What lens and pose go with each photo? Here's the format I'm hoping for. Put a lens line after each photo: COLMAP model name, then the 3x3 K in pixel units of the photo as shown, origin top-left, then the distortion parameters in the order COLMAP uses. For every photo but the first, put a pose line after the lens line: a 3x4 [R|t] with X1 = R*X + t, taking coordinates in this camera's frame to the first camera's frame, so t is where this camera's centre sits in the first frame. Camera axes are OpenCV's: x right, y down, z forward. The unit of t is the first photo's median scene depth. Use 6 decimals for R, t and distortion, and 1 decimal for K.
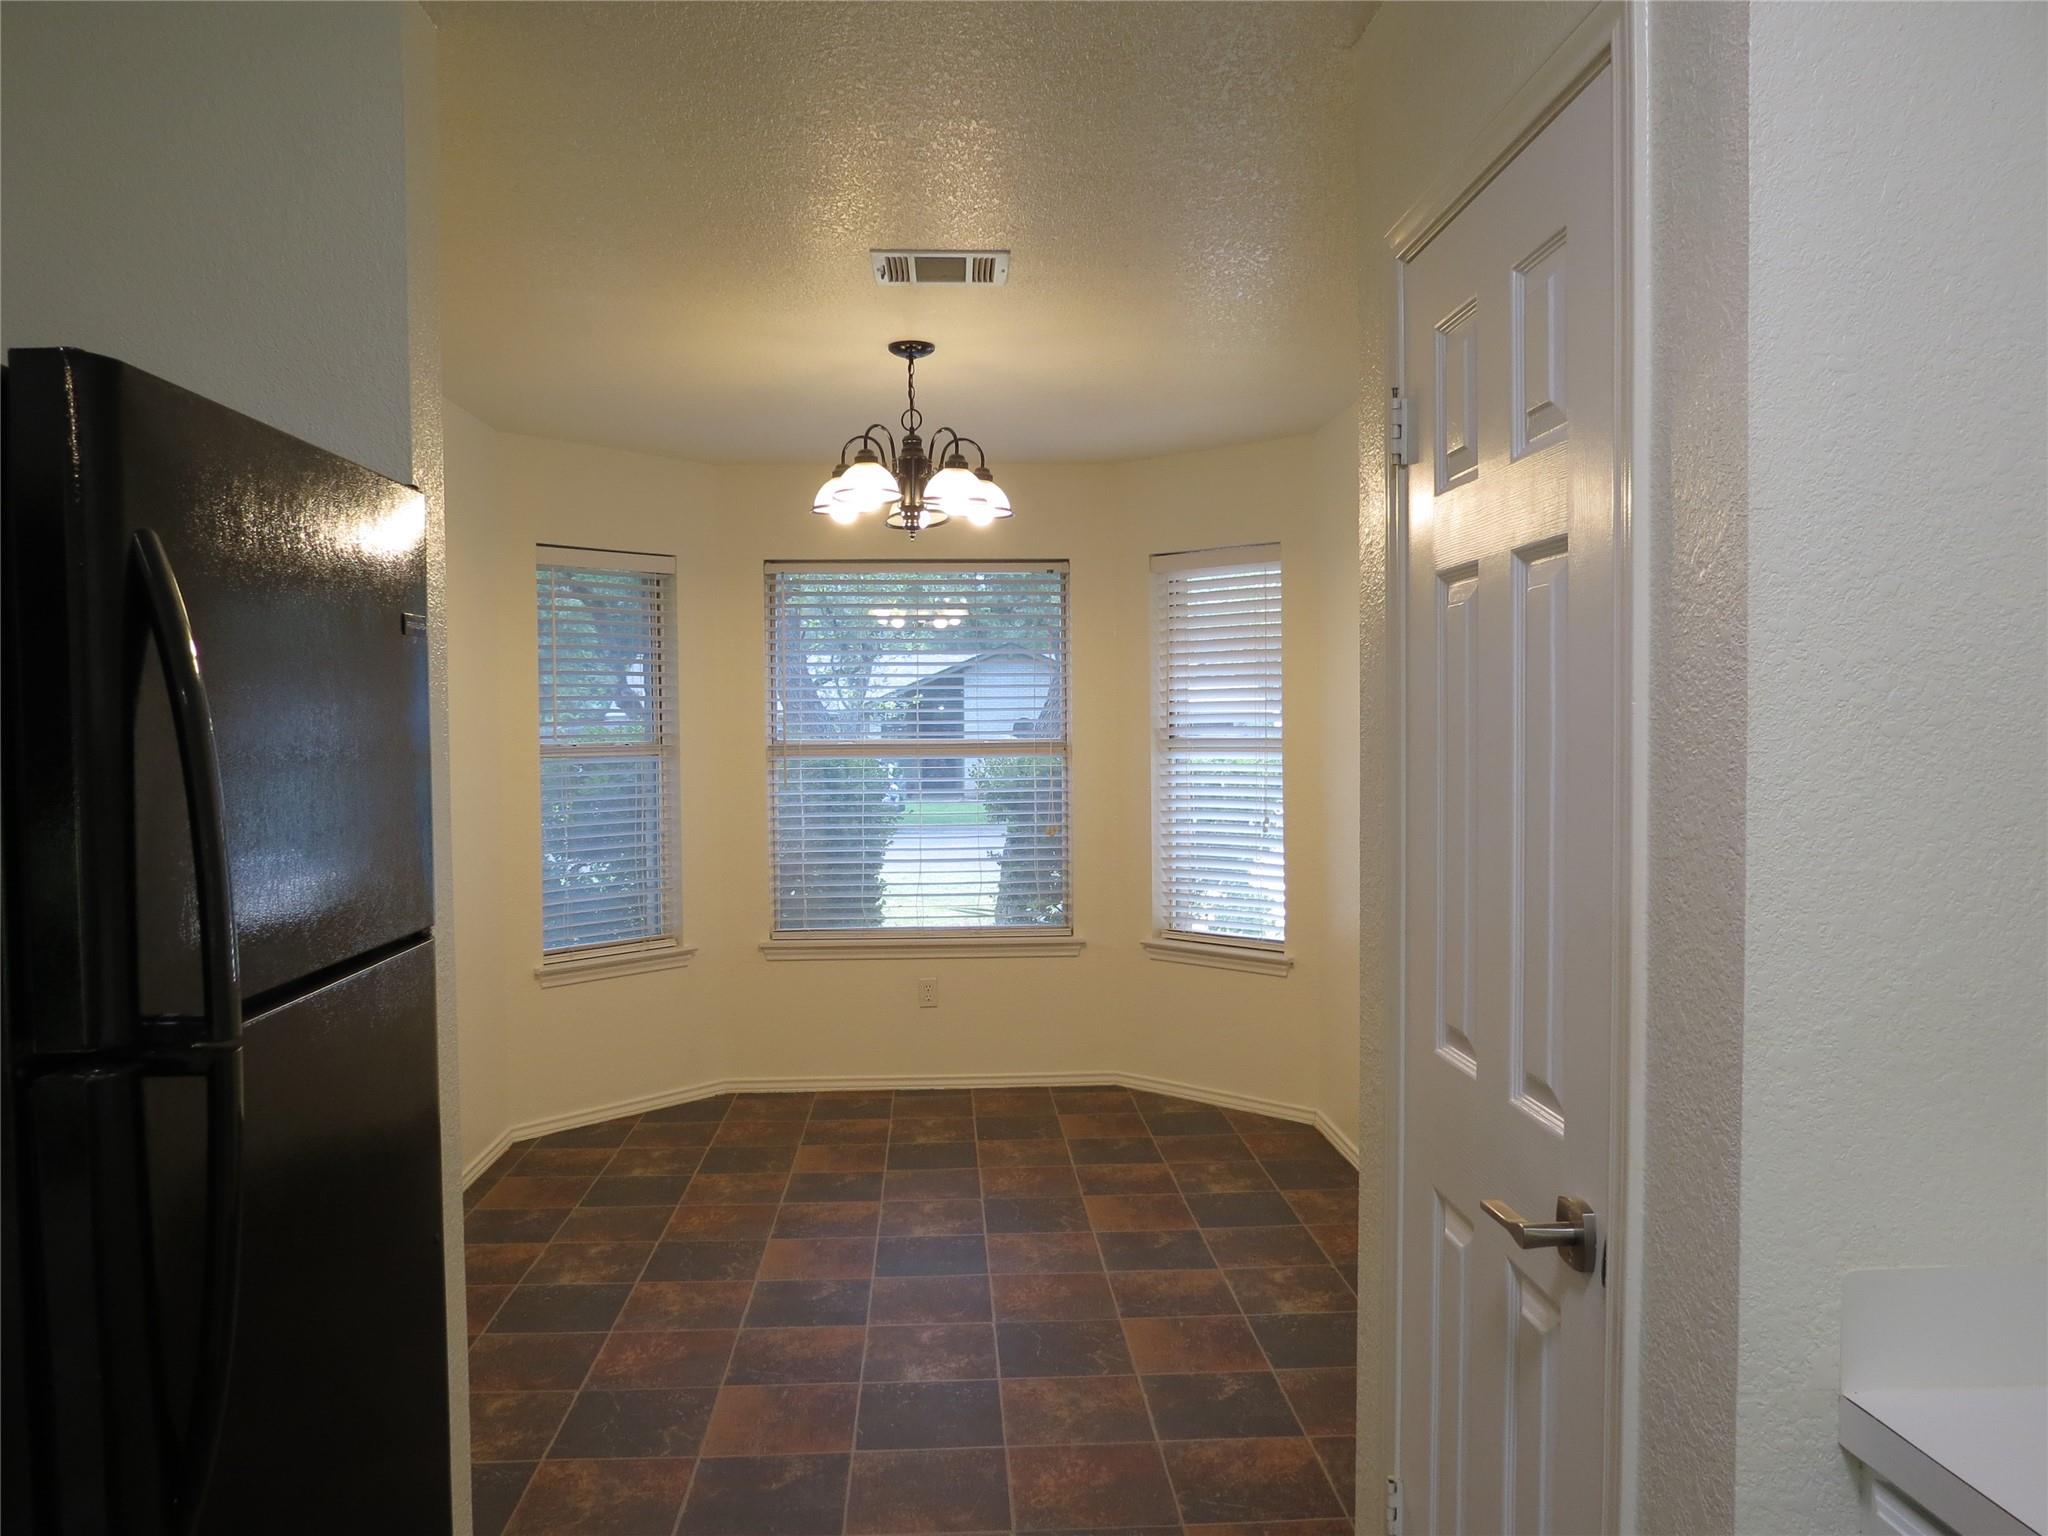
lens RADIAL K [[1466.7, 0, 1028.6], [0, 1466.7, 762.7], [0, 0, 1]] dist [-0.032628, 0.006580]
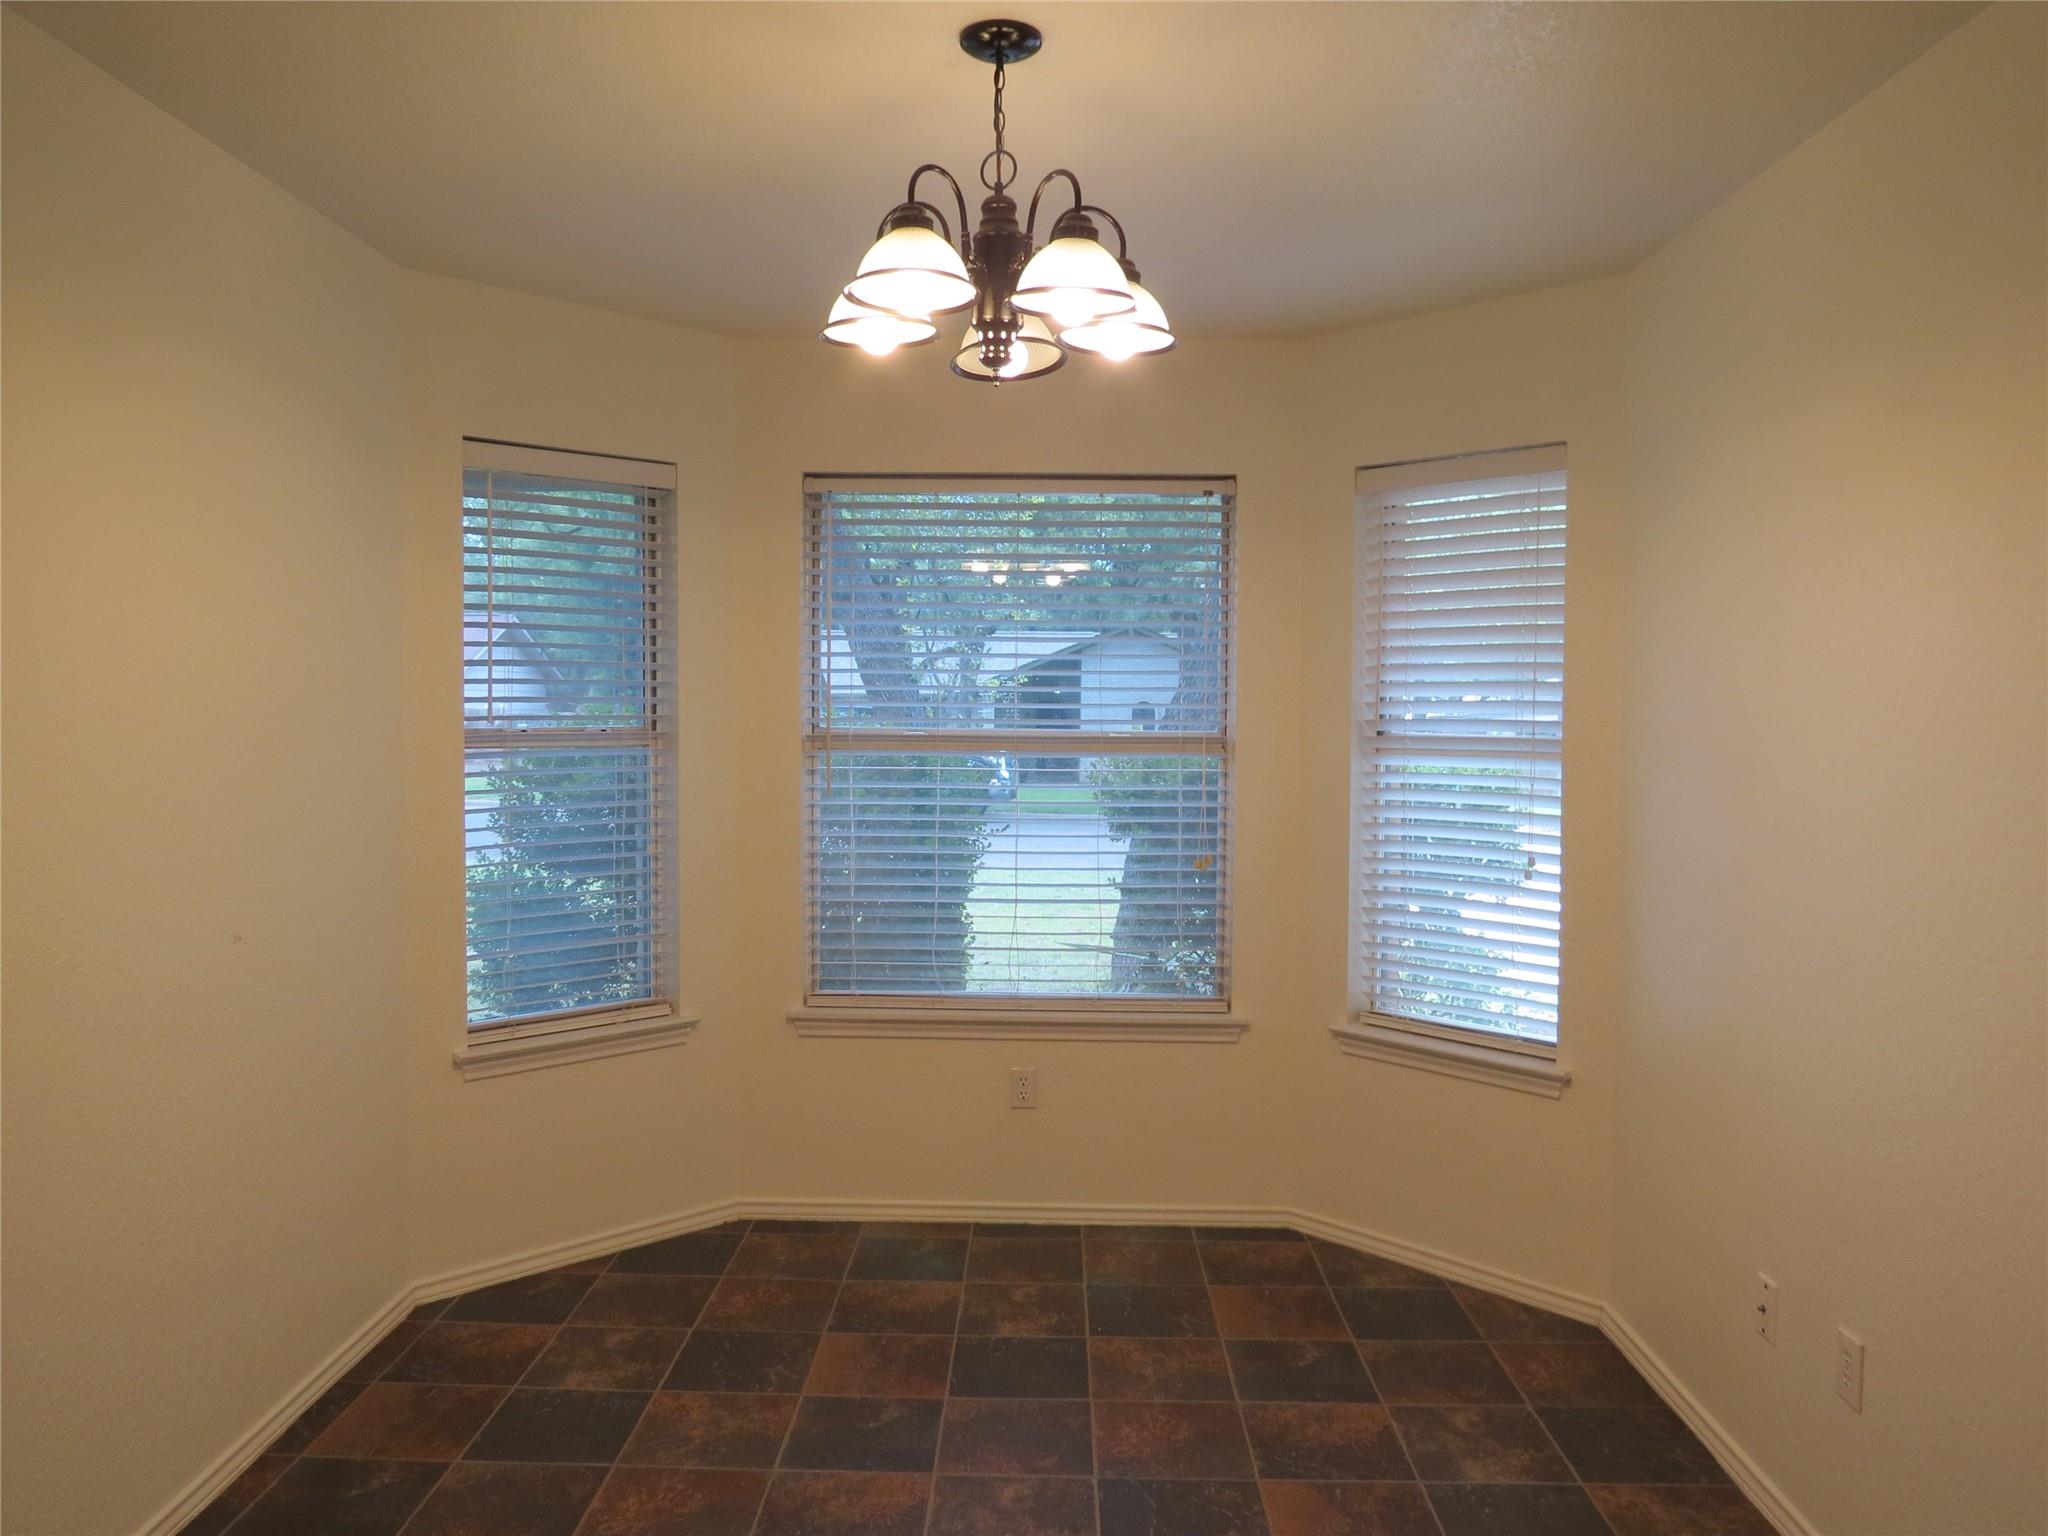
lens RADIAL K [[1466.7, 0, 1031.7], [0, 1466.7, 768.3], [0, 0, 1]] dist [-0.032628, 0.006580]
pose [[0.996941, 0.019736, -0.075628, -0.014343], [-0.018551, 0.999694, 0.016337, -0.009454], [0.075927, -0.014884, 0.997002, 0.307211]]
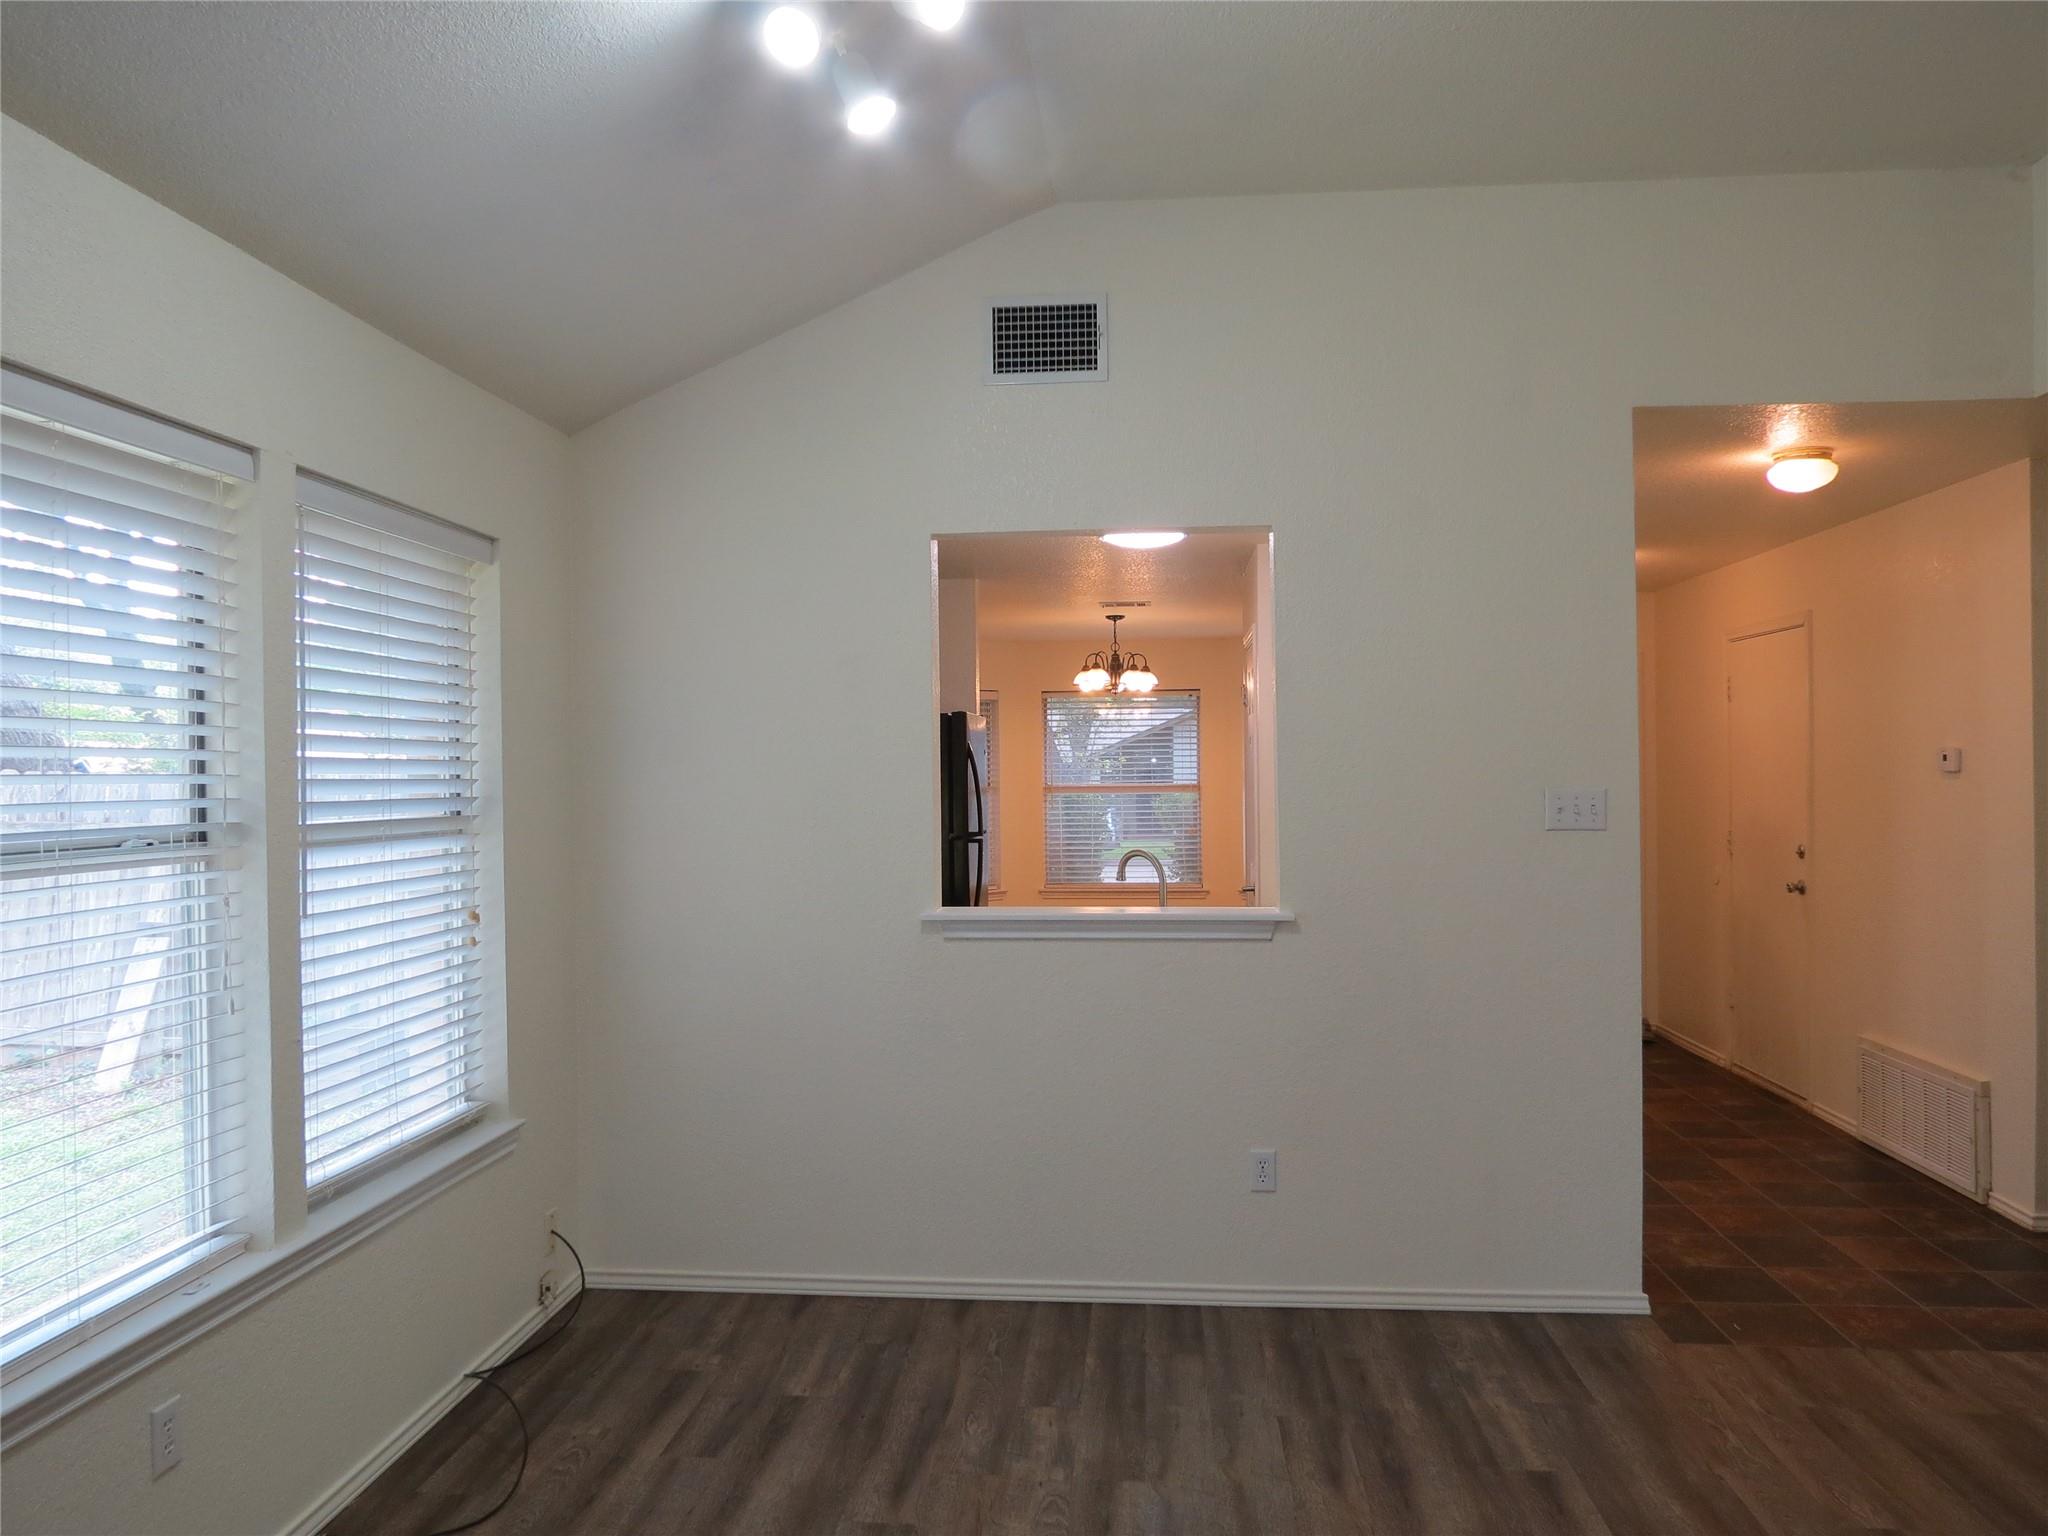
lens RADIAL K [[1466.7, 0, 1022.5], [0, 1466.7, 768.0], [0, 0, 1]] dist [-0.032628, 0.006580]
pose [[0.988448, 0.024900, -0.149503, 0.088500], [-0.028422, 0.999365, -0.021468, 0.008771], [0.148873, 0.025470, 0.988528, -0.918965]]
